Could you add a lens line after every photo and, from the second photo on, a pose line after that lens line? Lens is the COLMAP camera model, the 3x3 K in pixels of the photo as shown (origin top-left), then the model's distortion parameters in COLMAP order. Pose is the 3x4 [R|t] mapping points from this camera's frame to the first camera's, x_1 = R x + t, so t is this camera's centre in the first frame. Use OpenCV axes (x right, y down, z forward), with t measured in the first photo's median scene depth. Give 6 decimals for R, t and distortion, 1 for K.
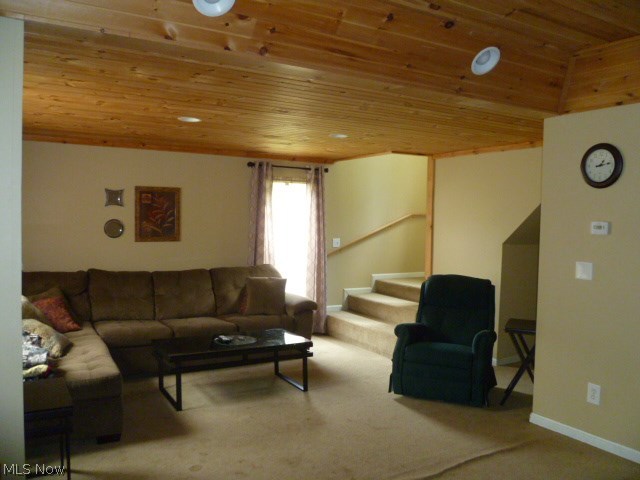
lens RADIAL K [[534.8, 0, 320.7], [0, 534.8, 238.5], [0, 0, 1]] dist [-0.079787, 0.050039]
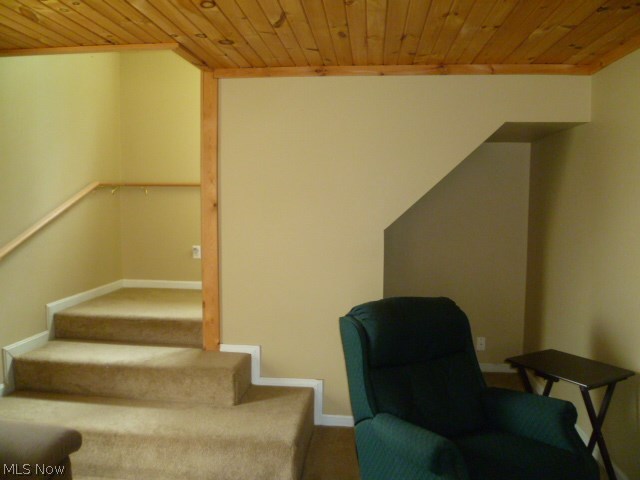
lens RADIAL K [[534.8, 0, 316.8], [0, 534.8, 246.9], [0, 0, 1]] dist [-0.079787, 0.050039]
pose [[0.599819, -0.088287, 0.795250, -0.160701], [0.033297, 0.995787, 0.085437, -0.023151], [-0.799442, -0.024767, 0.600232, 0.594728]]
